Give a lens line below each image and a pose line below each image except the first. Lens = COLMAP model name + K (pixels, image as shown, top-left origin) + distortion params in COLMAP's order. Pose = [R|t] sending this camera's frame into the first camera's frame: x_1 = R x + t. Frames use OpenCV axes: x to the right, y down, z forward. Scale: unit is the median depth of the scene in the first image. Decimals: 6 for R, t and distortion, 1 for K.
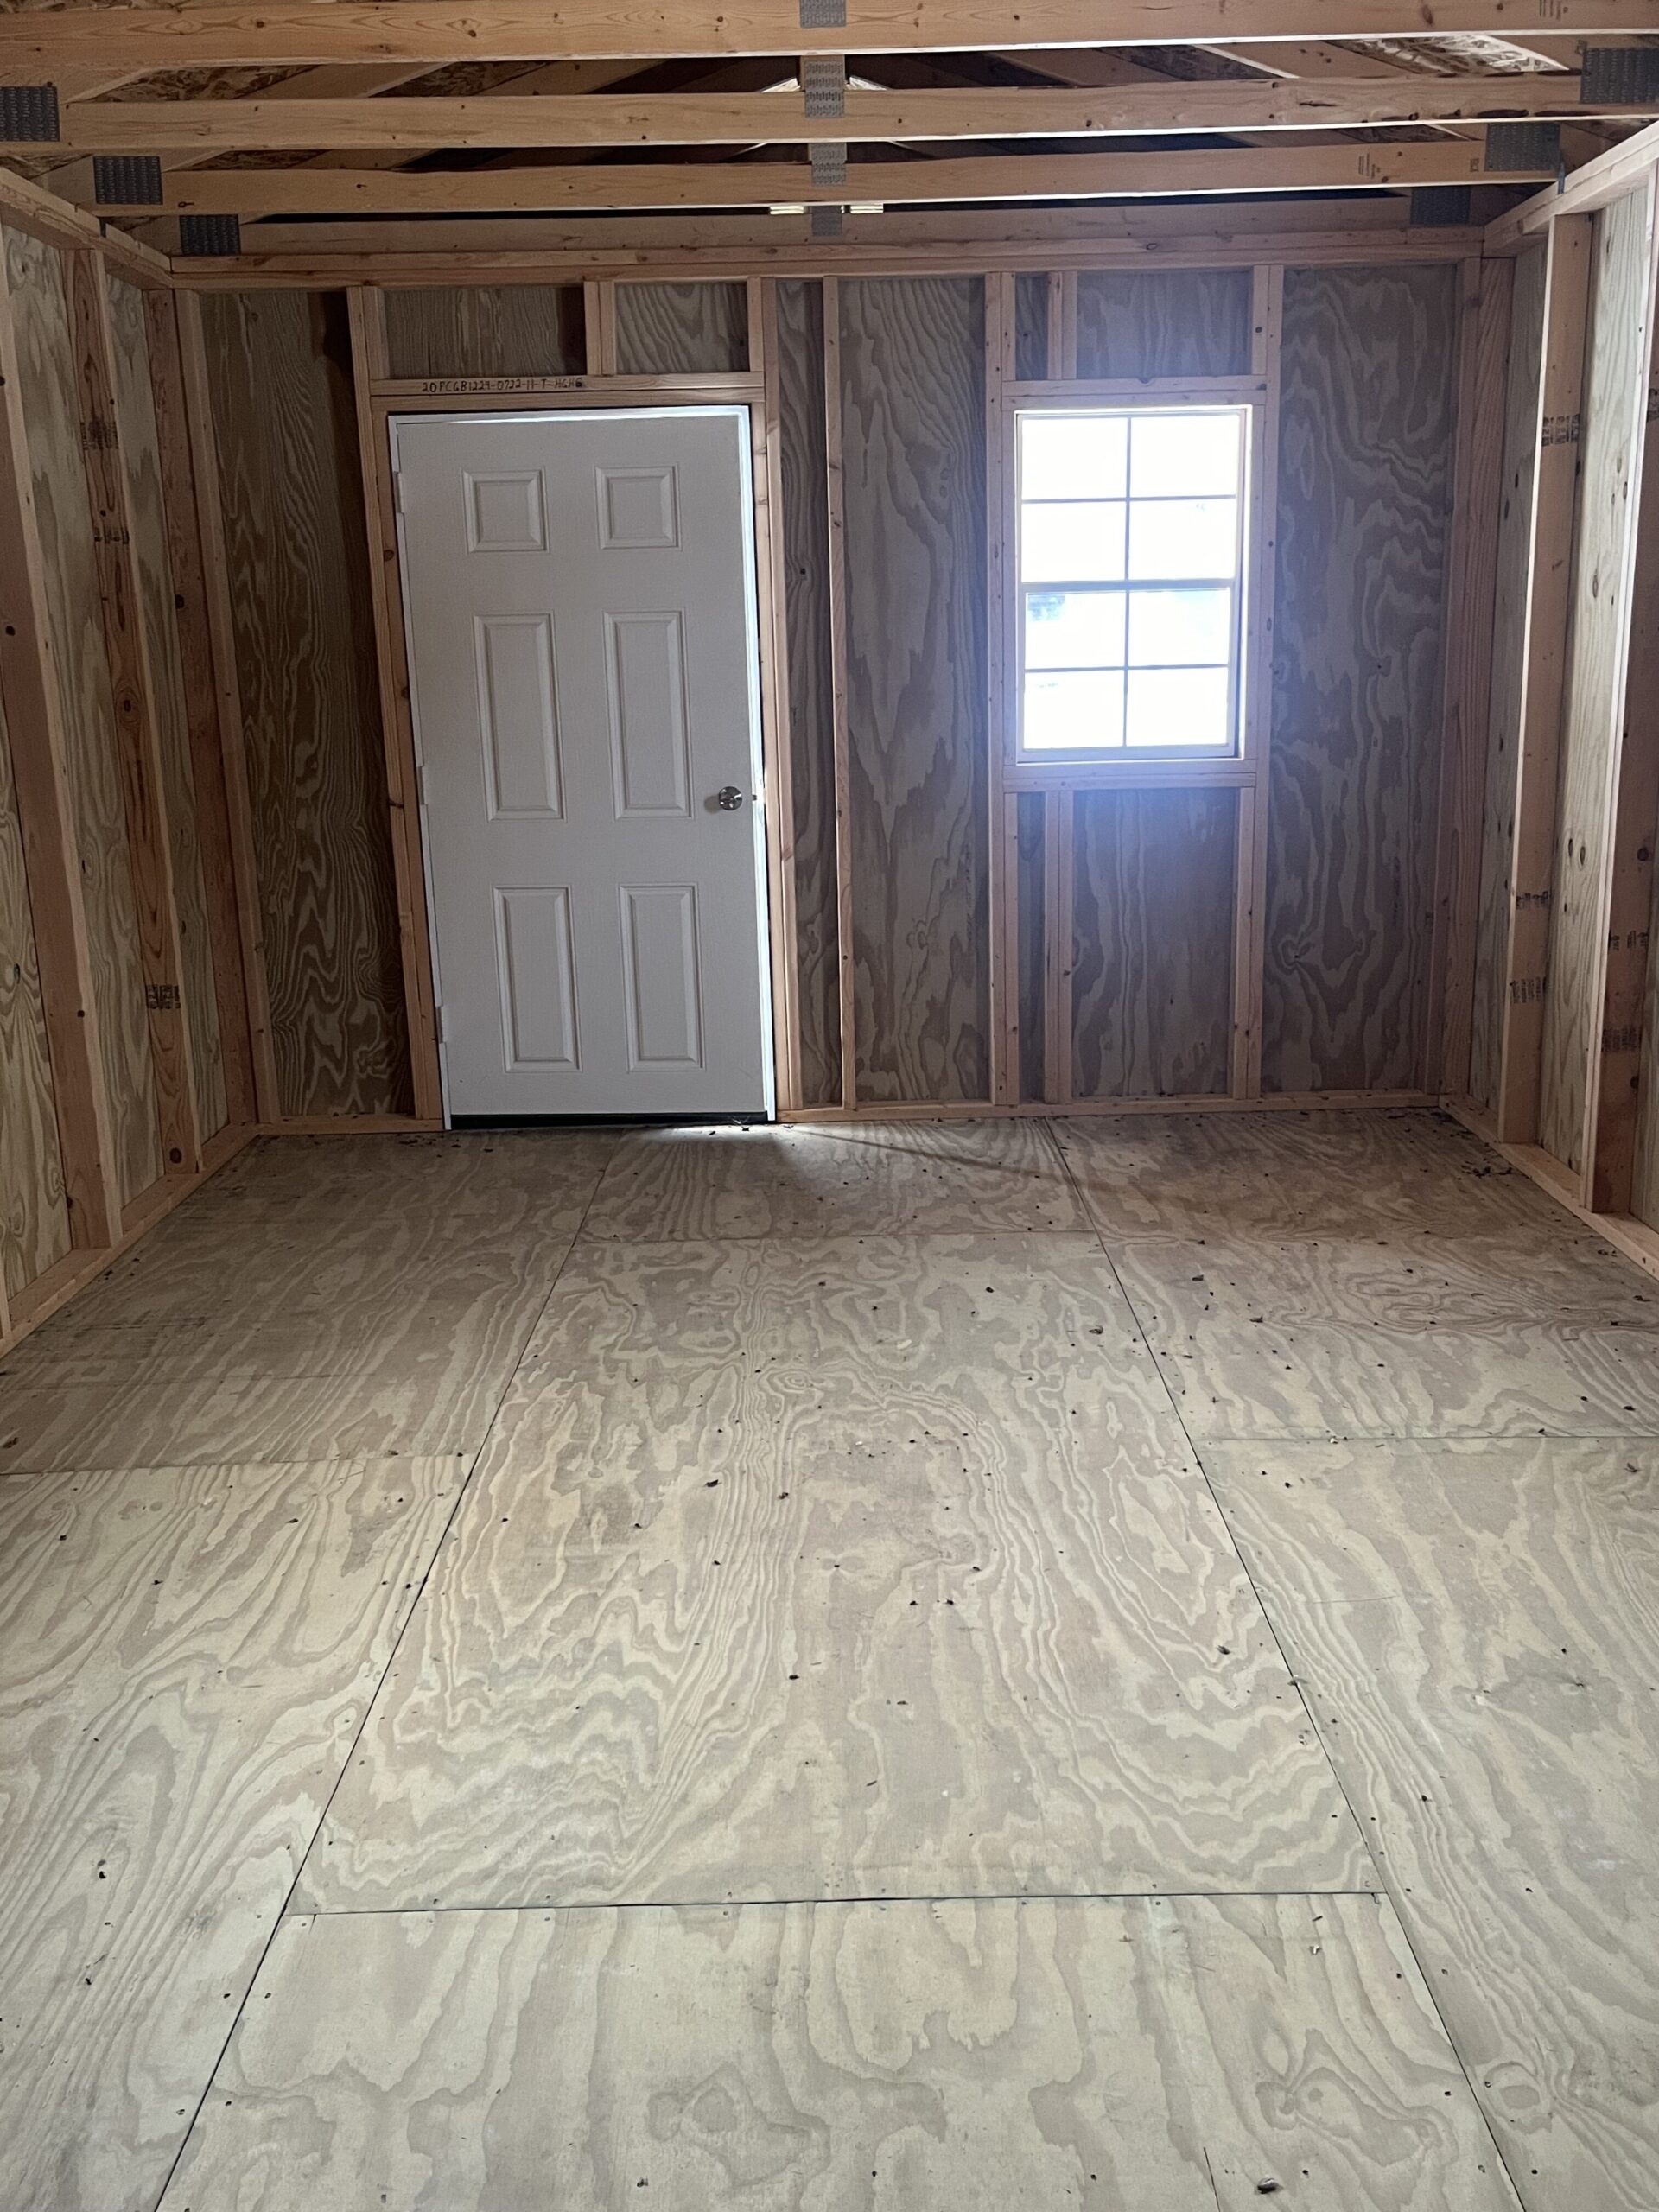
lens RADIAL K [[1948.7, 0, 830.1], [0, 1948.7, 1106.1], [0, 0, 1]] dist [0.016053, 0.013178]
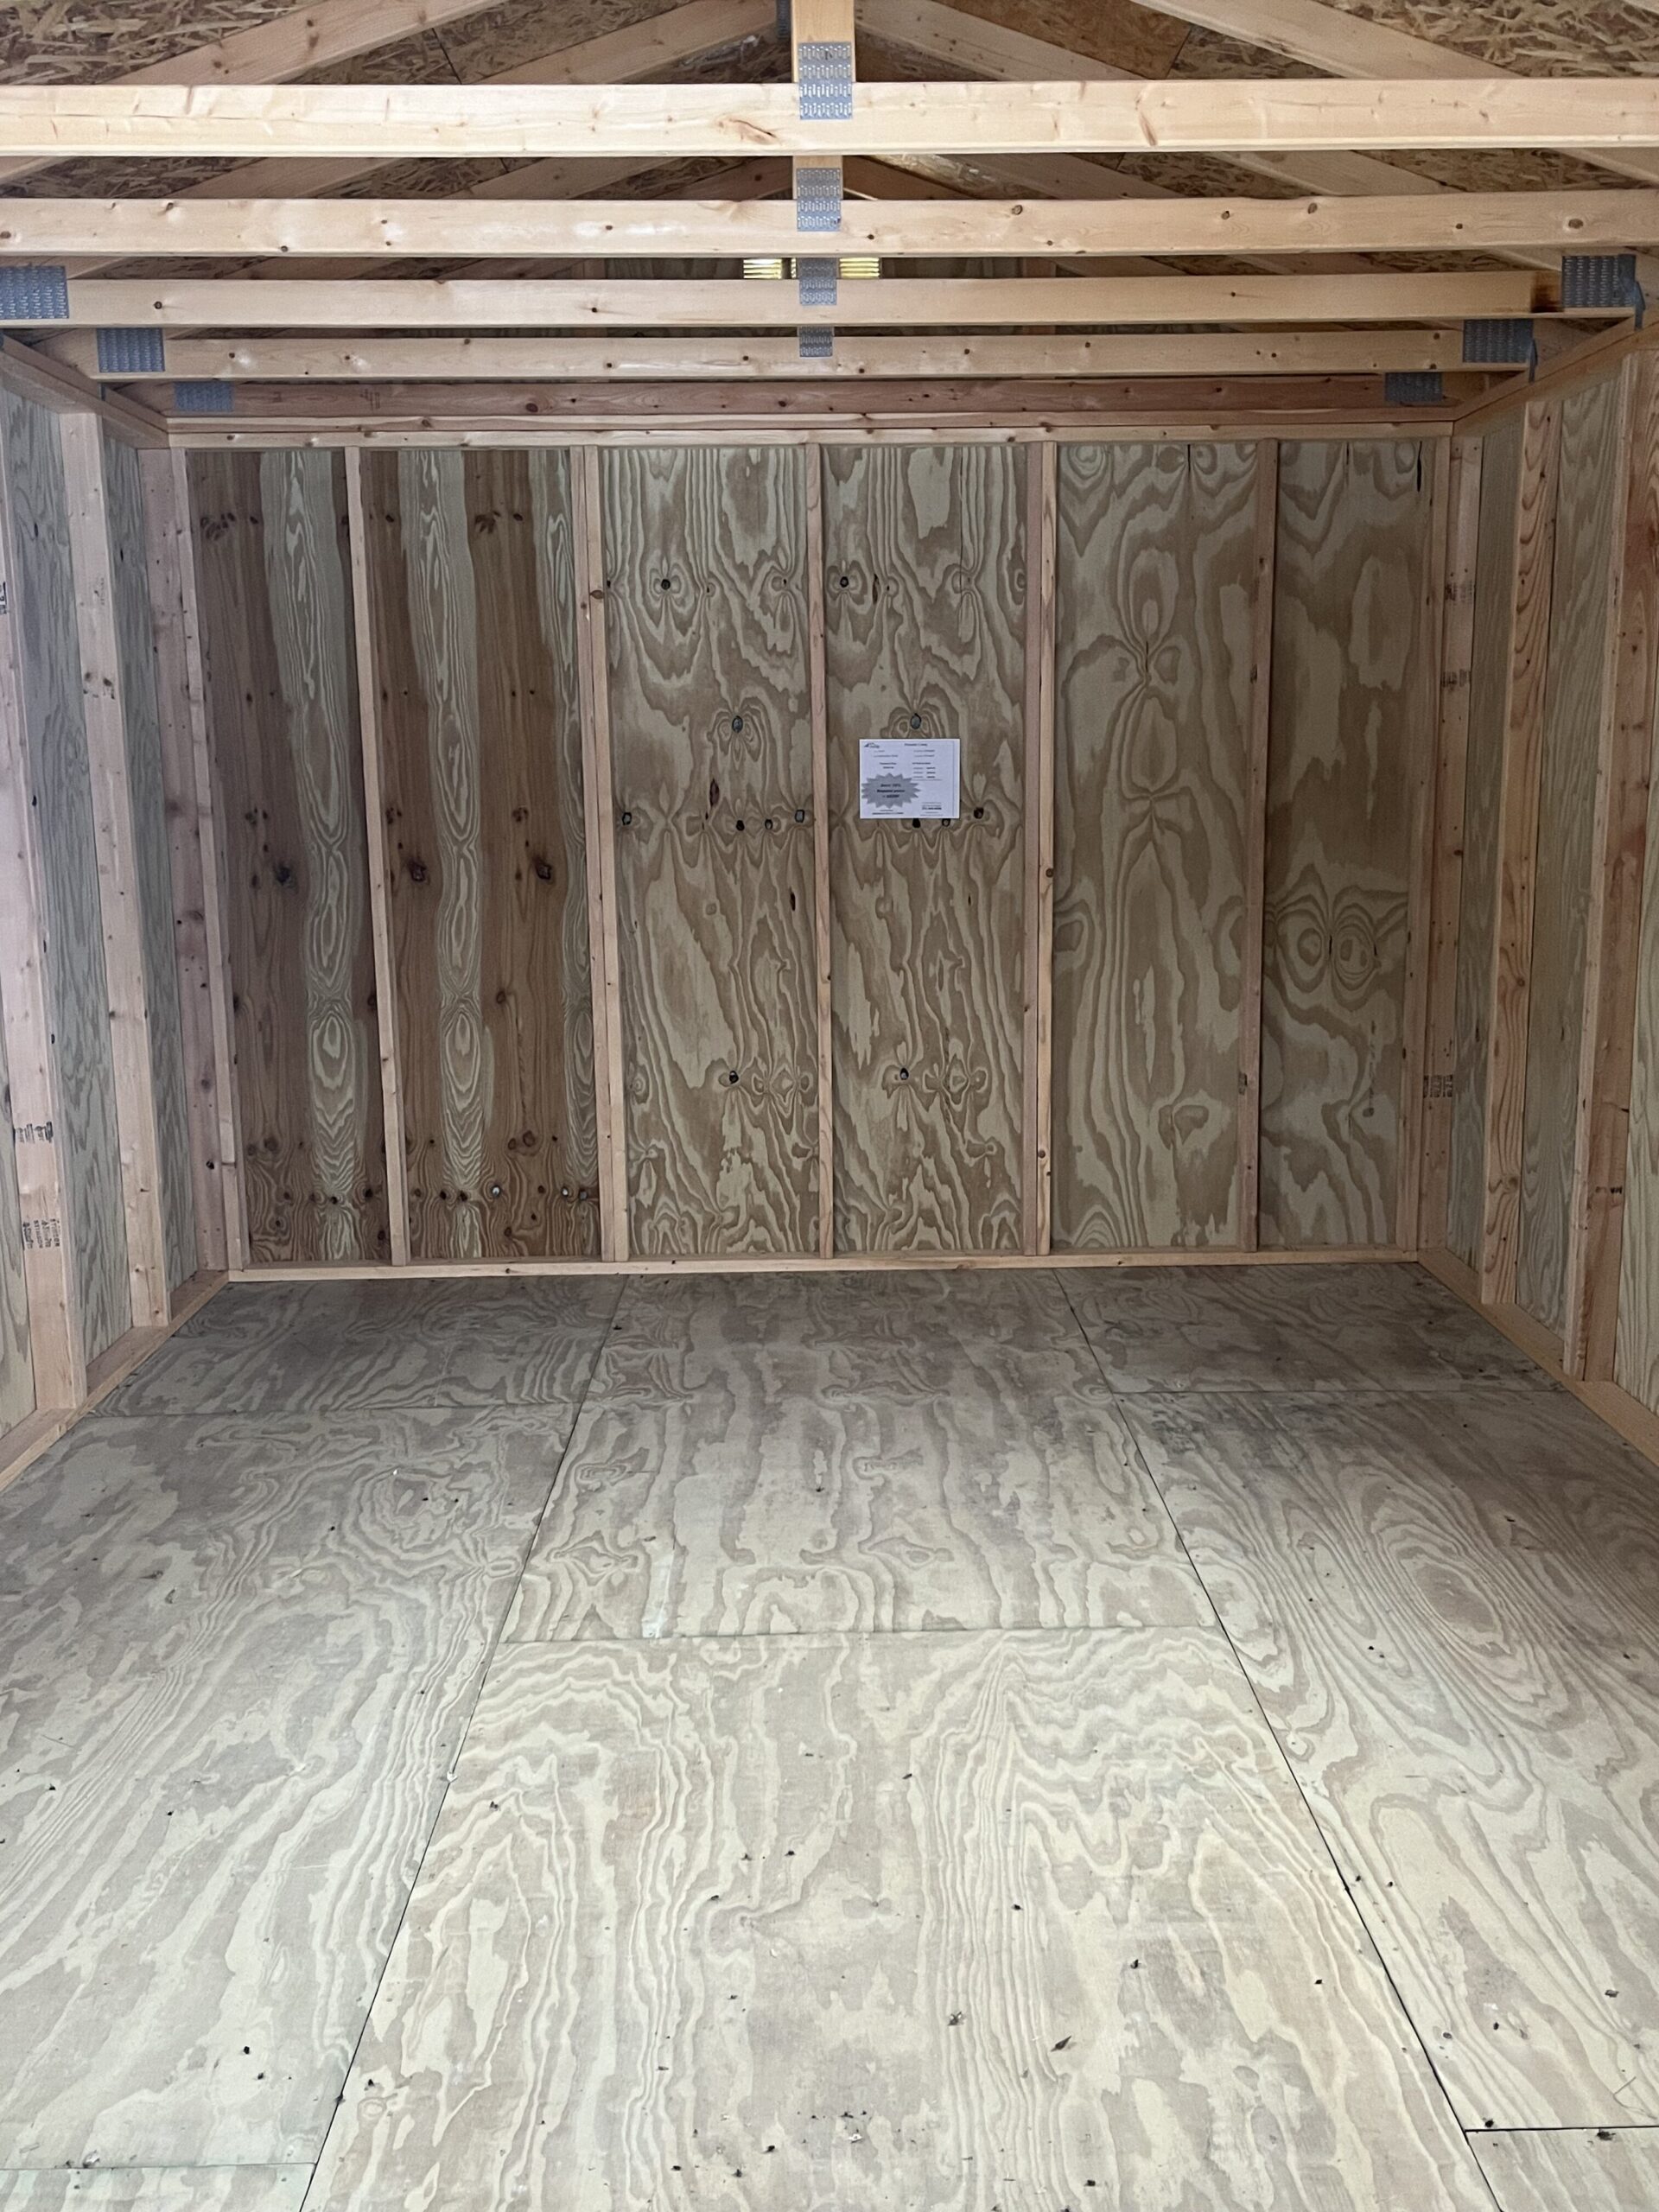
lens RADIAL K [[1948.7, 0, 829.4], [0, 1948.7, 1106.6], [0, 0, 1]] dist [0.016053, 0.013178]
pose [[-0.999381, 0.034390, -0.007423, 0.019328], [0.028272, 0.910593, 0.412336, -0.473066], [0.020939, 0.411871, -0.911002, 1.763599]]
